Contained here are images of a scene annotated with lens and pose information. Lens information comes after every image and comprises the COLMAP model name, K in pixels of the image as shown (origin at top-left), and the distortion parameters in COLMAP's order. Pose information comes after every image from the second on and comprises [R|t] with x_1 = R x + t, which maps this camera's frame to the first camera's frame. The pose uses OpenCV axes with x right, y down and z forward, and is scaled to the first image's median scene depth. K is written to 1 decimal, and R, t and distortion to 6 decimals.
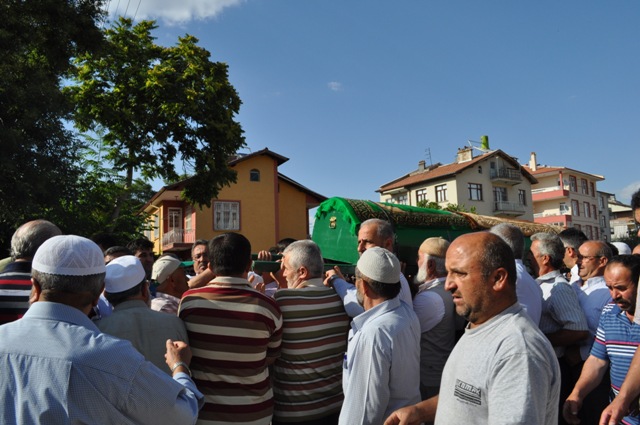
lens RADIAL K [[507.9, 0, 320.0], [0, 507.9, 212.5], [0, 0, 1]] dist [-0.073537, -0.003737]
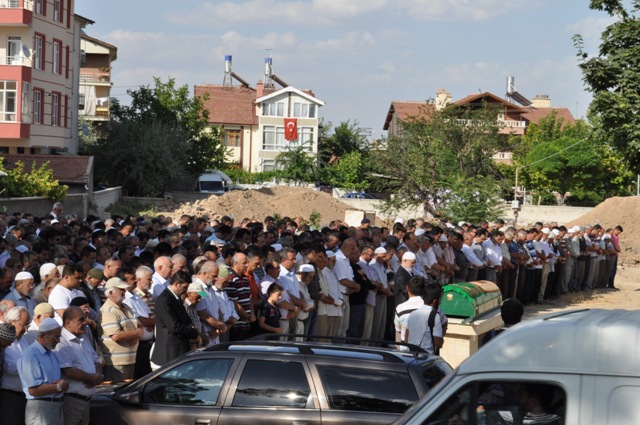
lens RADIAL K [[1512.2, 0, 330.0], [0, 1512.2, 212.4], [0, 0, 1]] dist [0.043430, 0.249958]
pose [[0.704458, 0.029155, 0.709146, -0.326844], [-0.139782, 0.985286, 0.098350, -0.045461], [-0.695845, -0.168410, 0.698168, -0.201331]]
